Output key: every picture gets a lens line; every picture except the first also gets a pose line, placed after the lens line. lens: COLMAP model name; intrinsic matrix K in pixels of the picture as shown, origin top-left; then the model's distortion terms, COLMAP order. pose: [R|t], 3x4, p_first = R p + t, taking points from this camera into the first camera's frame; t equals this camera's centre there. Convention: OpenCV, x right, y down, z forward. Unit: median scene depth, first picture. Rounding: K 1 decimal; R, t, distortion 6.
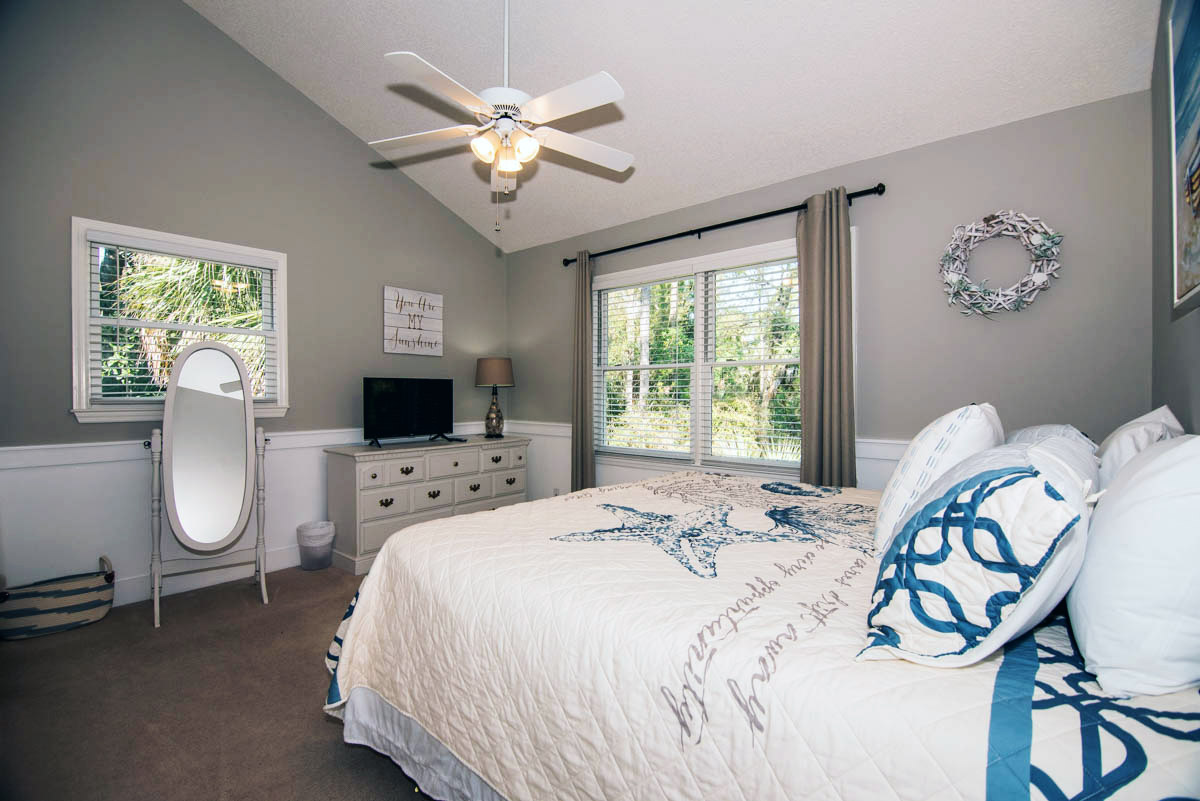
lens RADIAL K [[522.4, 0, 598.8], [0, 522.4, 399.7], [0, 0, 1]] dist [-0.011970, -0.002848]
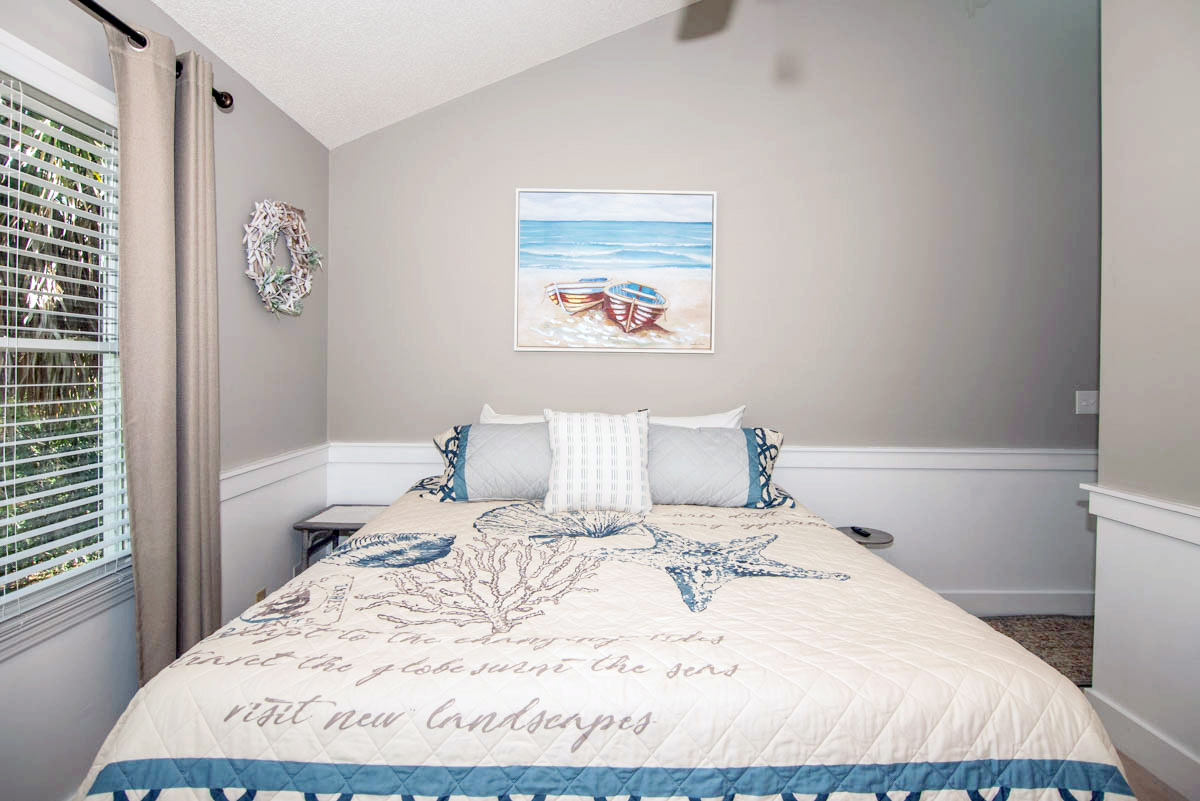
lens RADIAL K [[569.1, 0, 603.5], [0, 569.1, 367.6], [0, 0, 1]] dist [-0.004715, -0.002467]
pose [[-0.671577, -0.011379, 0.740847, -0.557374], [-0.005454, 0.999931, 0.010414, -0.129000], [-0.740914, 0.002954, -0.671593, 2.034247]]
